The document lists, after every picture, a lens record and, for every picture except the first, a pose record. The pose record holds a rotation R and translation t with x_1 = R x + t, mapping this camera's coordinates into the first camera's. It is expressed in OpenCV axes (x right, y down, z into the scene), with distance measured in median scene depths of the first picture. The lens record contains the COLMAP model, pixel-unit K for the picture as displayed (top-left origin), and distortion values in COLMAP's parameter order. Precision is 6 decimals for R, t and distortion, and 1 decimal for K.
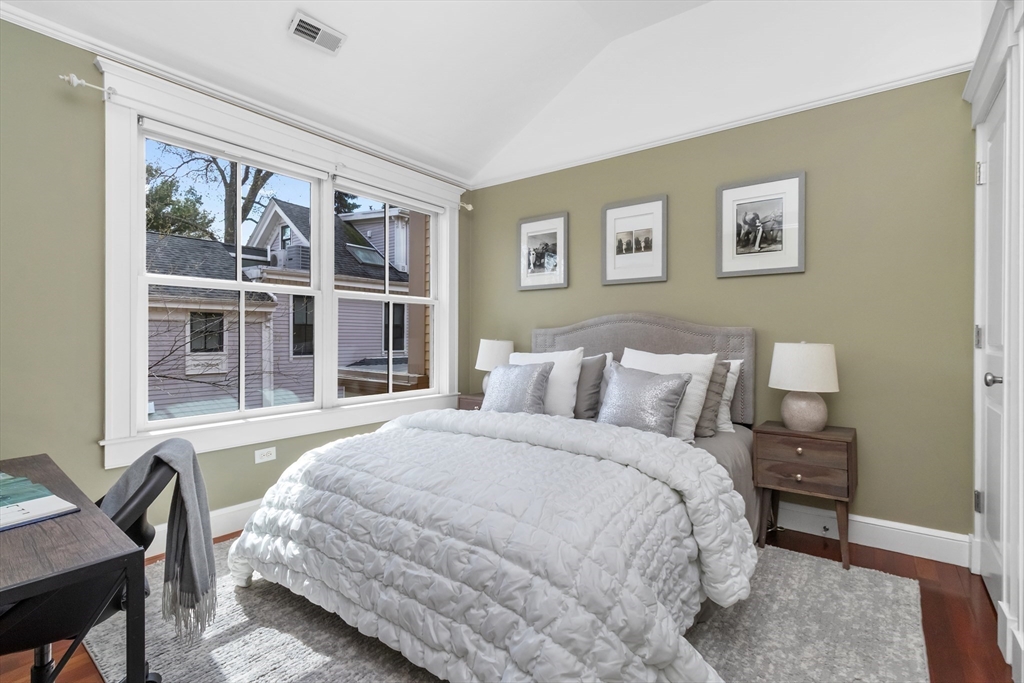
lens RADIAL K [[475.9, 0, 513.5], [0, 475.9, 341.6], [0, 0, 1]] dist [0.003686, 0.000484]
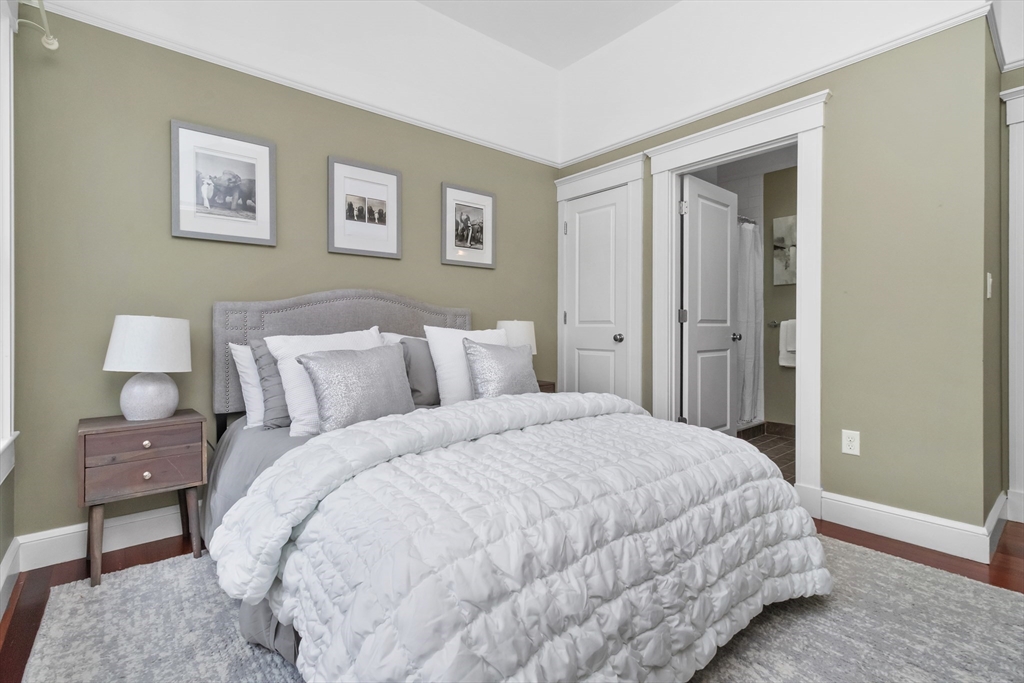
lens RADIAL K [[475.9, 0, 505.9], [0, 475.9, 324.1], [0, 0, 1]] dist [0.003686, 0.000484]
pose [[0.236280, 0.005453, 0.971670, -0.563998], [0.014778, 0.999848, -0.009205, 0.018015], [-0.971573, 0.016534, 0.236163, 0.542055]]
